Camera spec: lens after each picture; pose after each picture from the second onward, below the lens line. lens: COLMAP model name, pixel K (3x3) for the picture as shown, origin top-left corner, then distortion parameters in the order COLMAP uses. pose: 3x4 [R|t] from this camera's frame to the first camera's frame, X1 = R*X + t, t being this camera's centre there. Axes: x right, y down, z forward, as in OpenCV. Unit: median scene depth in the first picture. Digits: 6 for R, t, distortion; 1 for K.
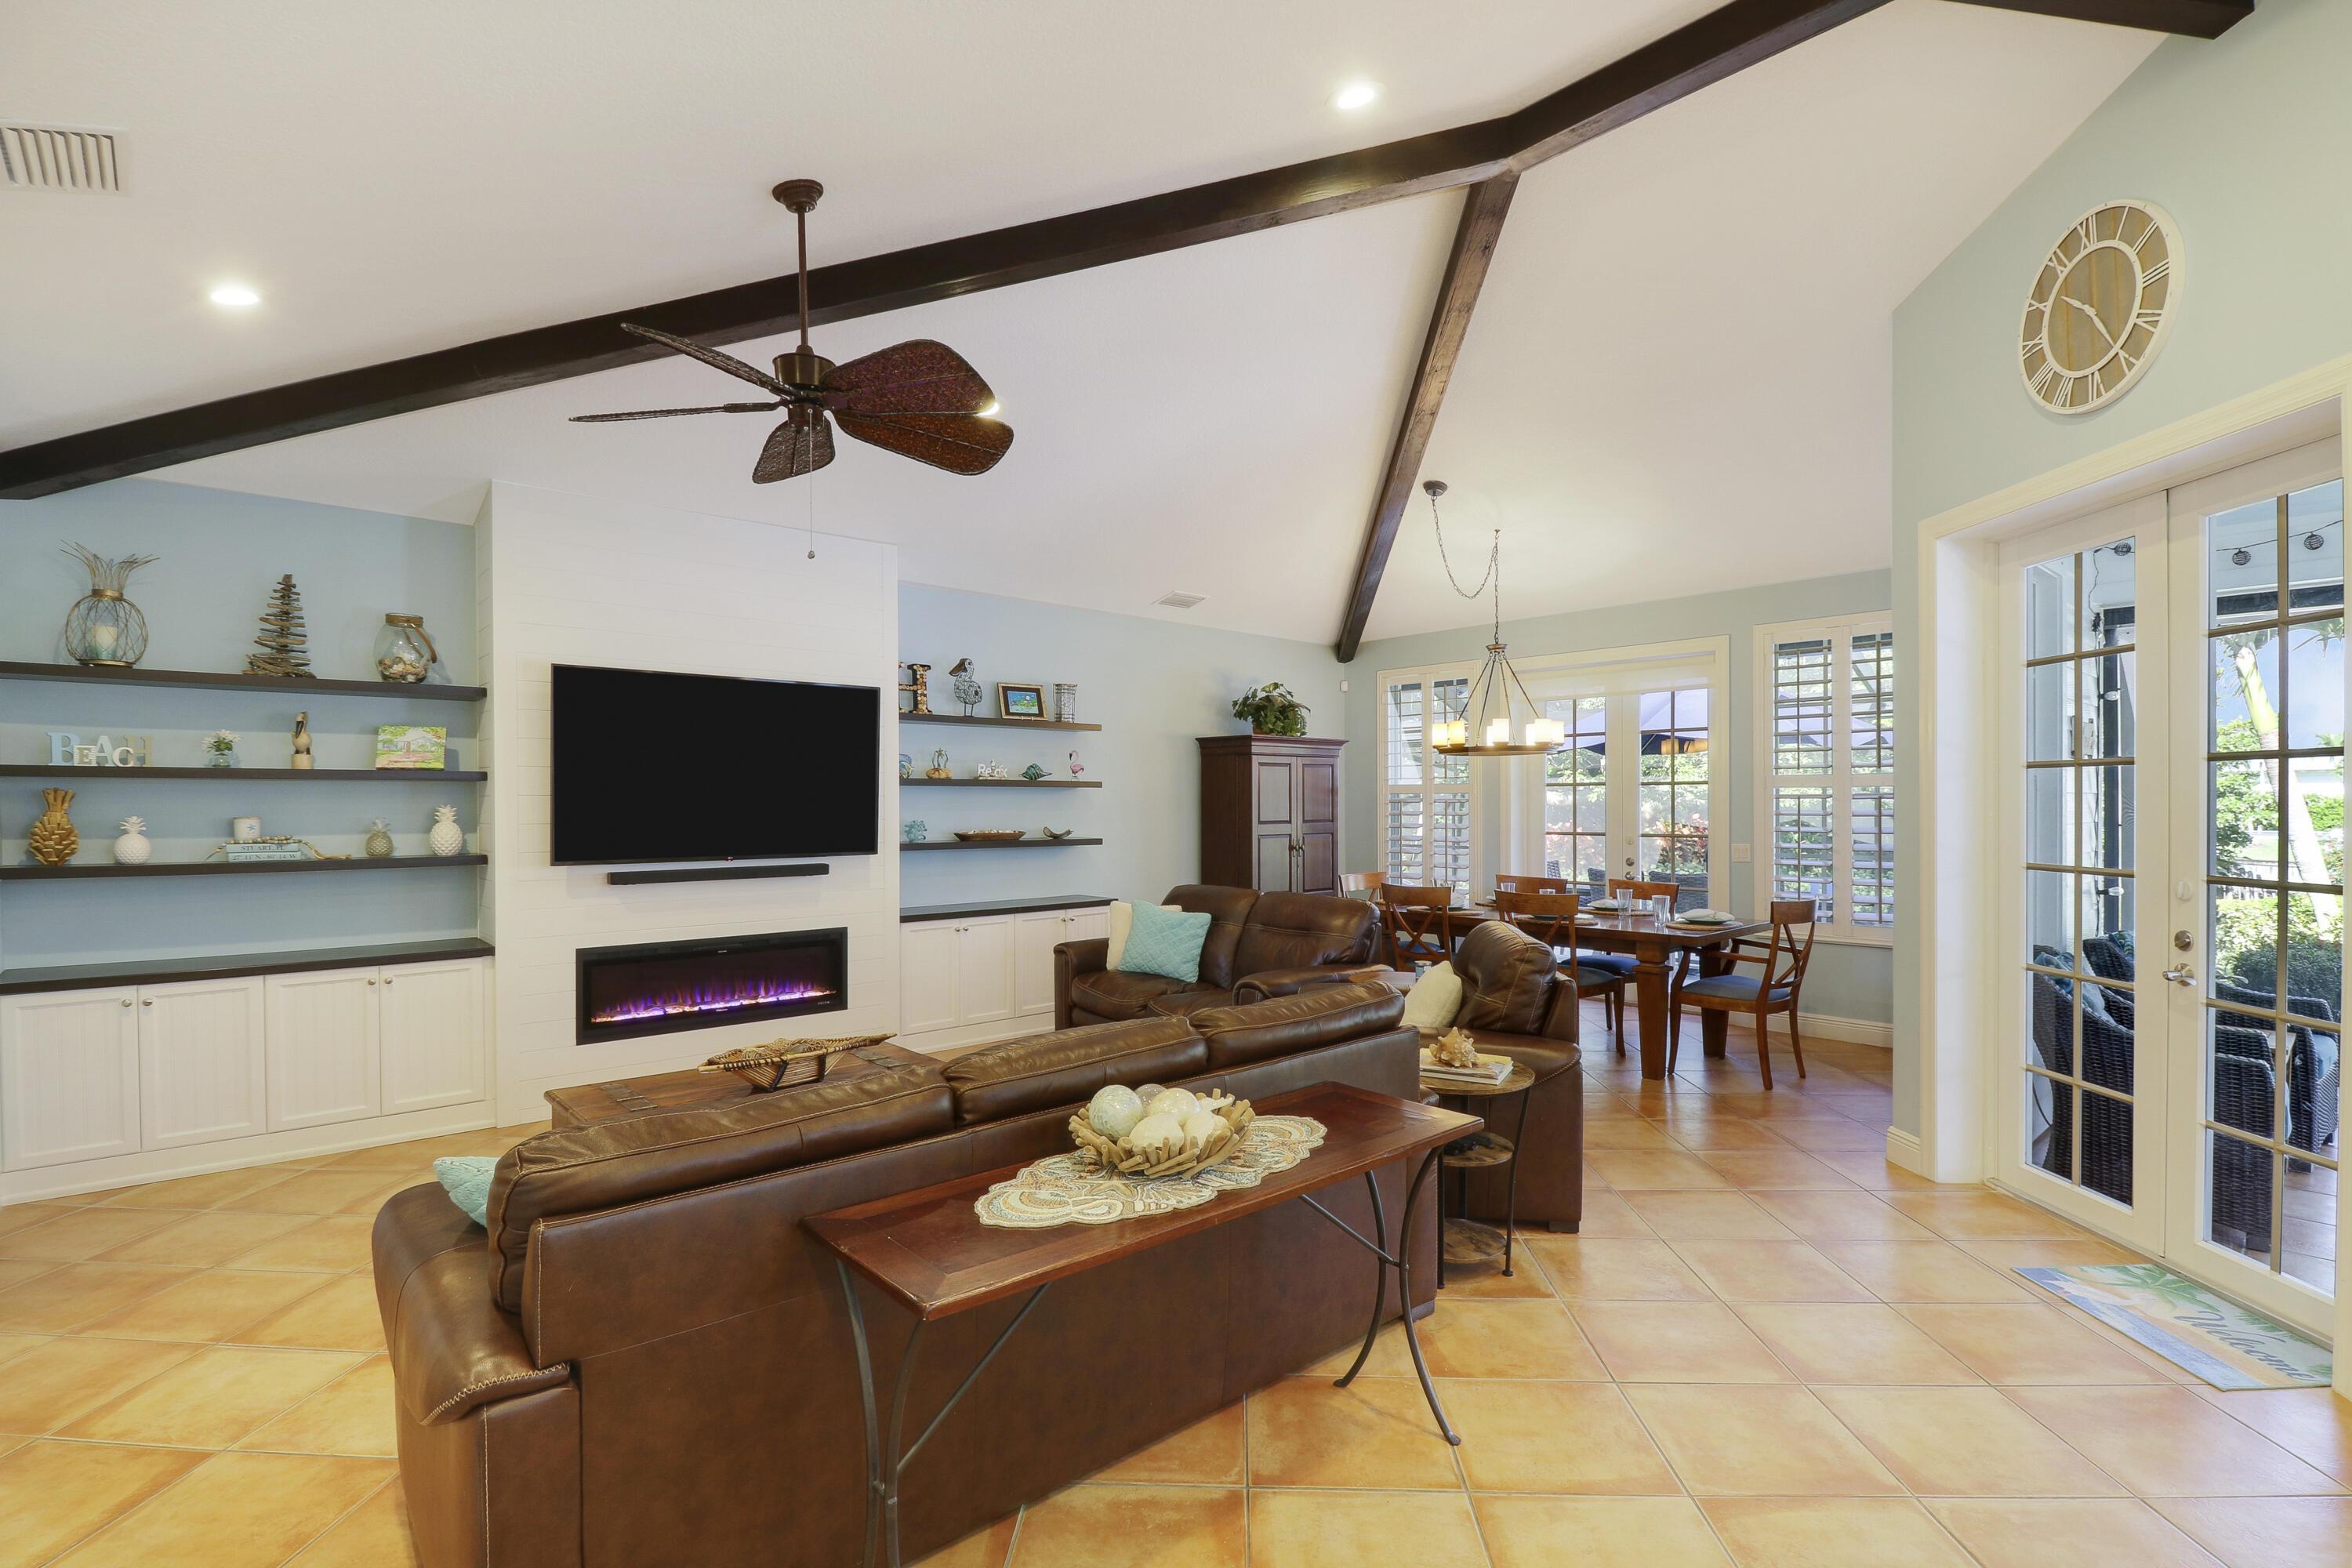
lens RADIAL K [[1117.4, 0, 1151.3], [0, 1117.4, 812.4], [0, 0, 1]] dist [-0.013366, -0.000041]
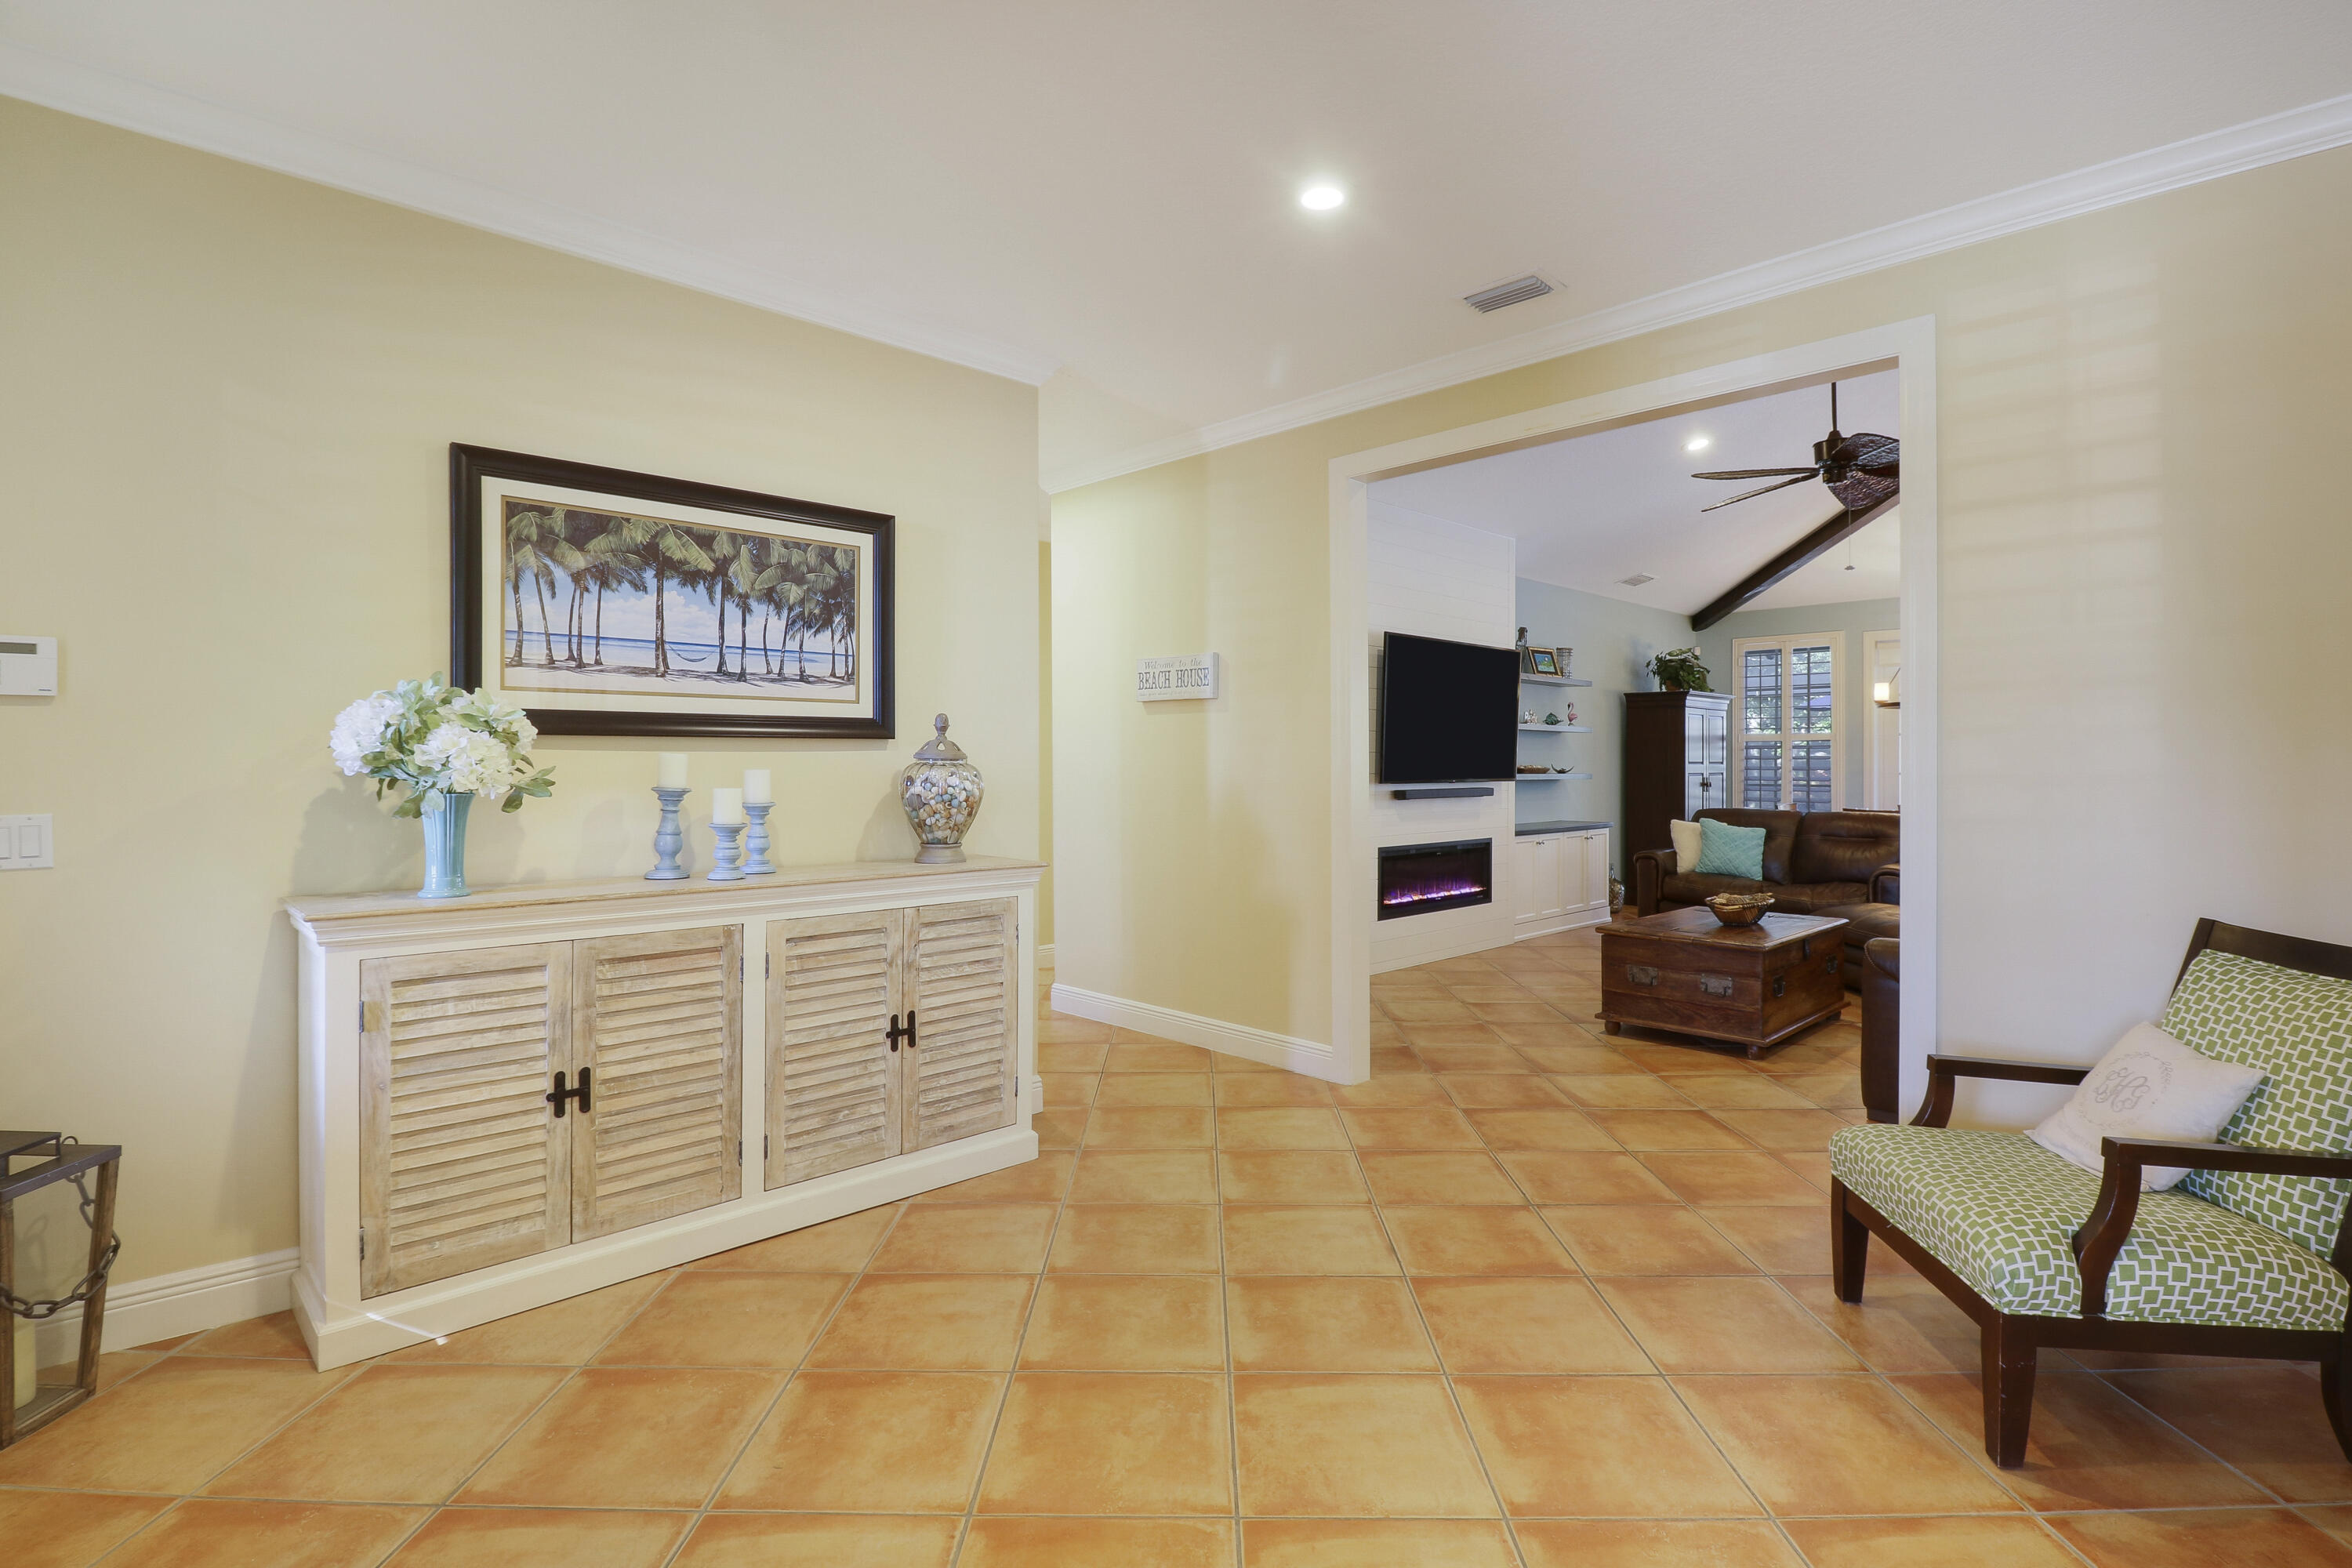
lens RADIAL K [[1132.3, 0, 1152.1], [0, 1132.3, 767.7], [0, 0, 1]] dist [0.003271, 0.000529]
pose [[0.999280, 0.005385, 0.037549, -0.715501], [-0.005274, 0.999981, -0.003045, 0.028587], [-0.037565, 0.002845, 0.999290, -0.282485]]
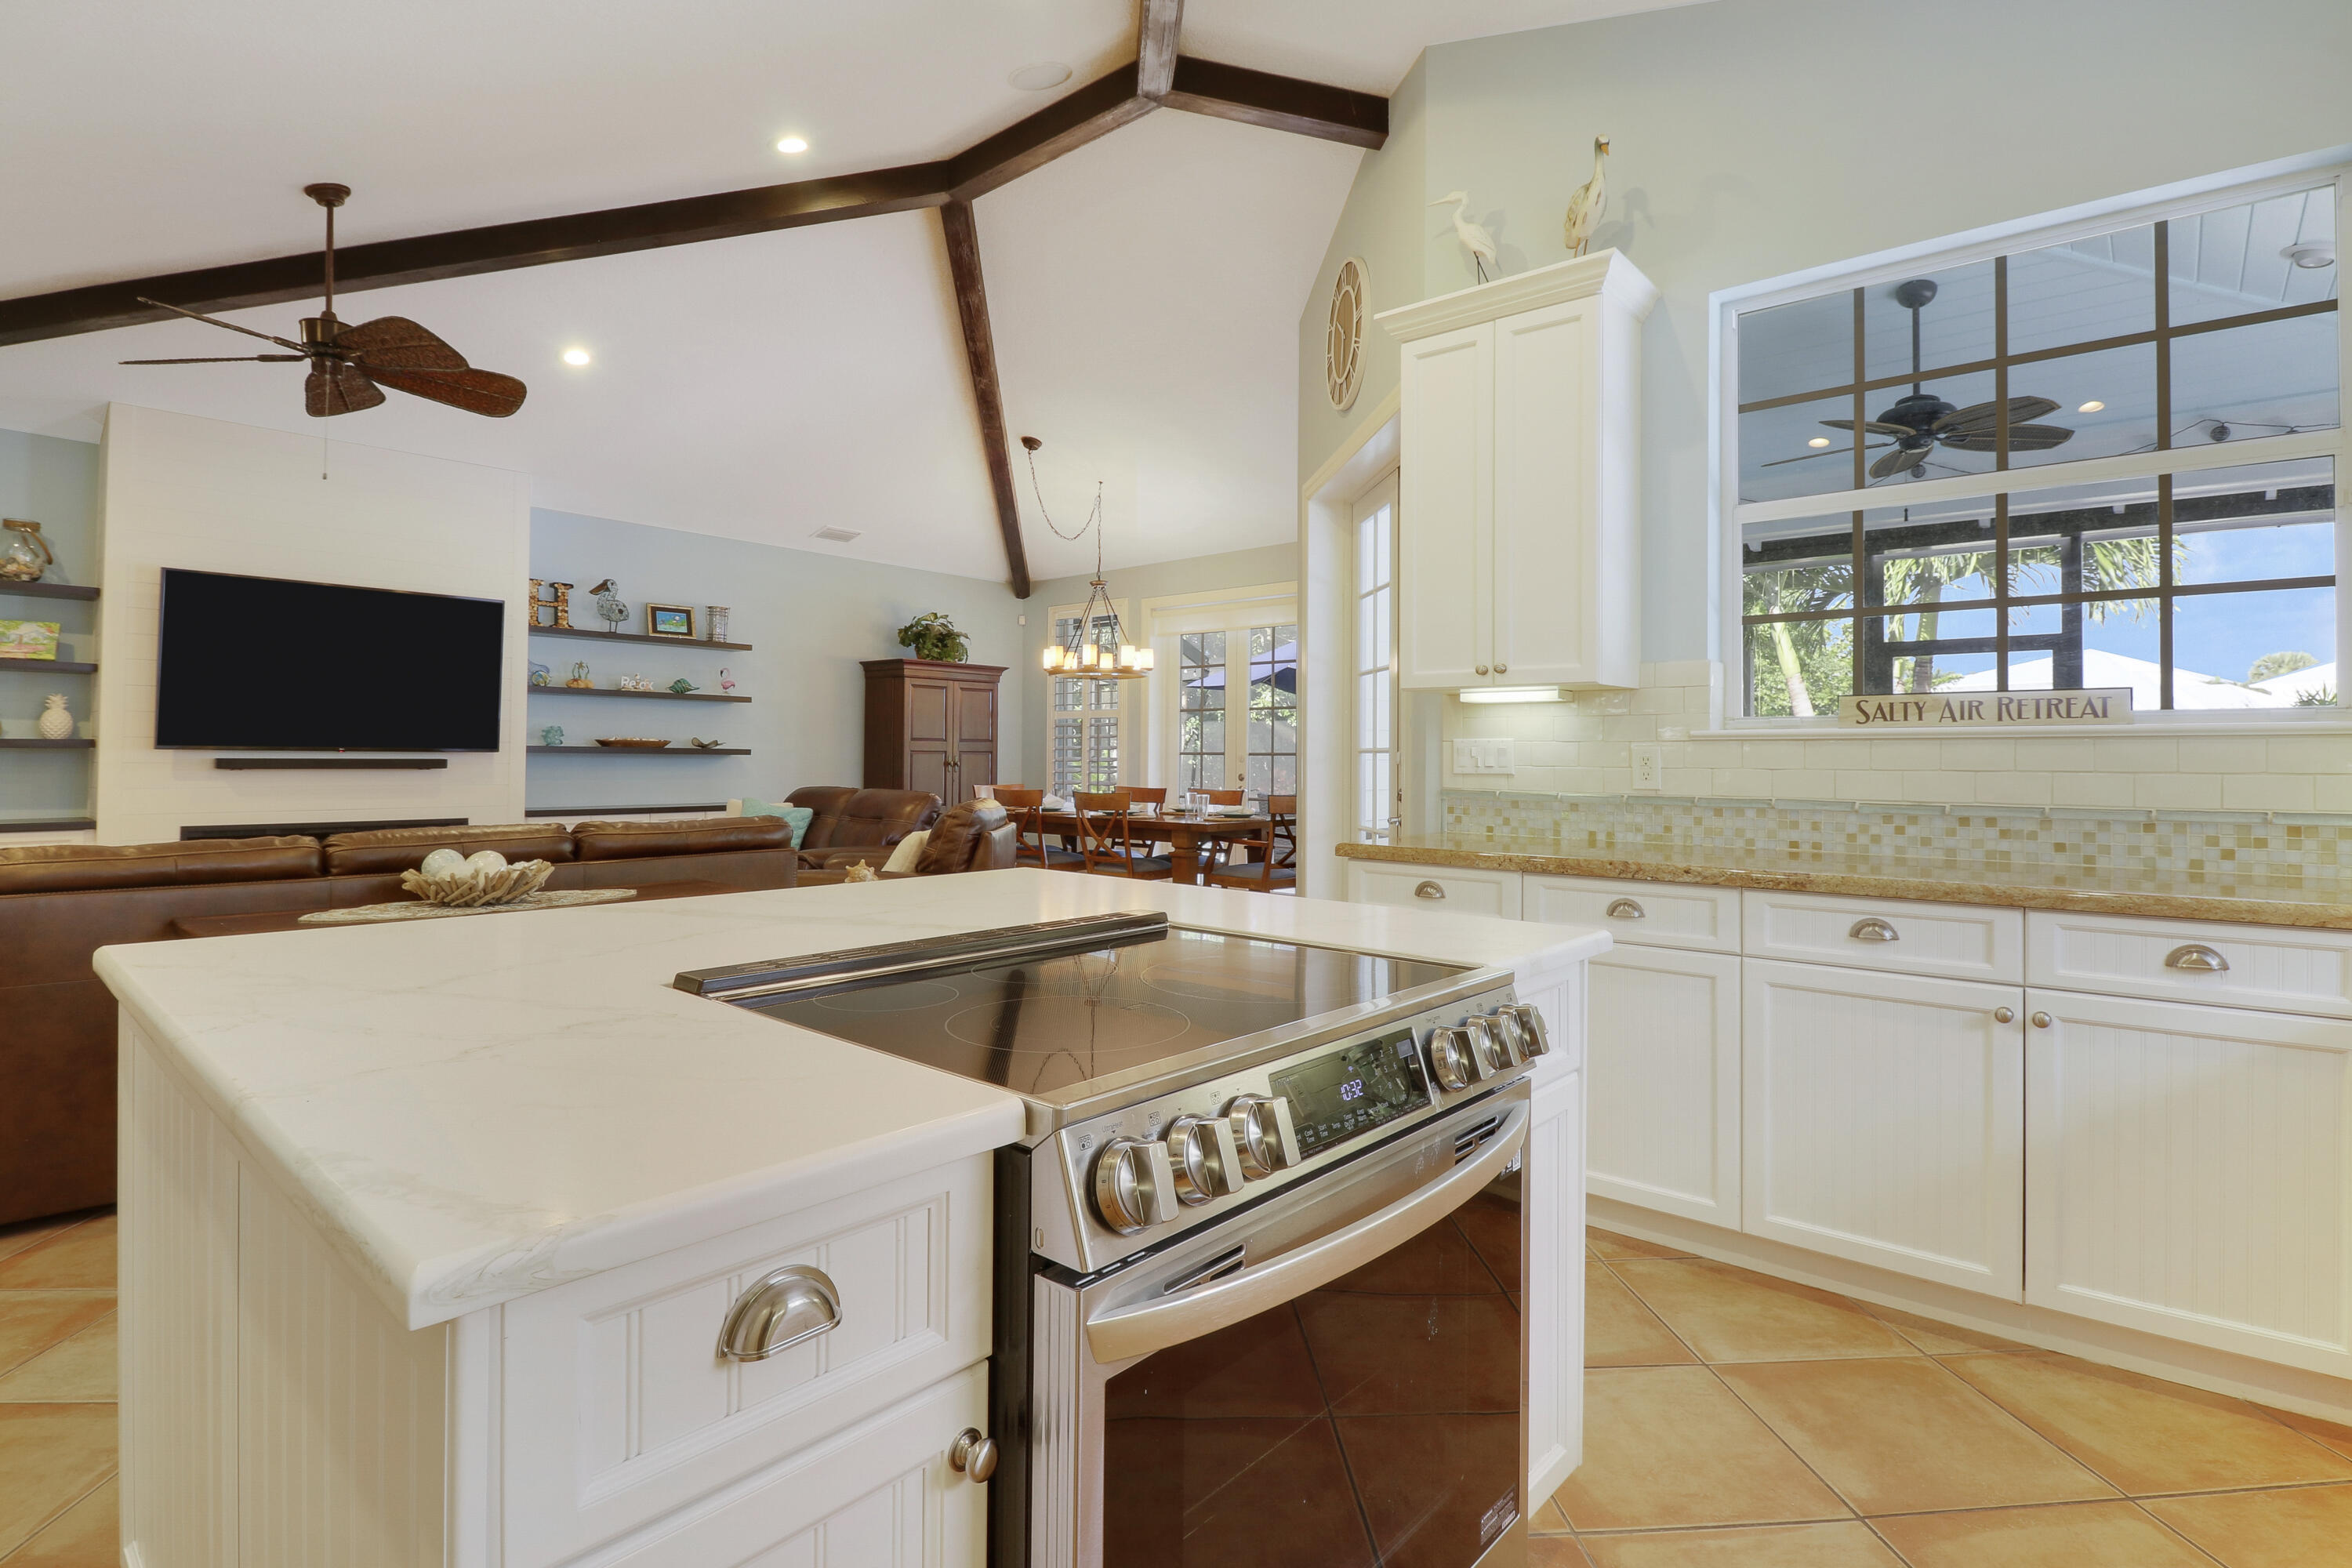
lens RADIAL K [[1167.5, 0, 1159.4], [0, 1167.5, 743.0], [0, 0, 1]] dist [0.002400, -0.021156]
pose [[0.991221, 0.012039, 0.131669, 0.249923], [-0.009174, 0.999708, -0.022349, 0.048605], [-0.131899, 0.020945, 0.991042, -0.225394]]
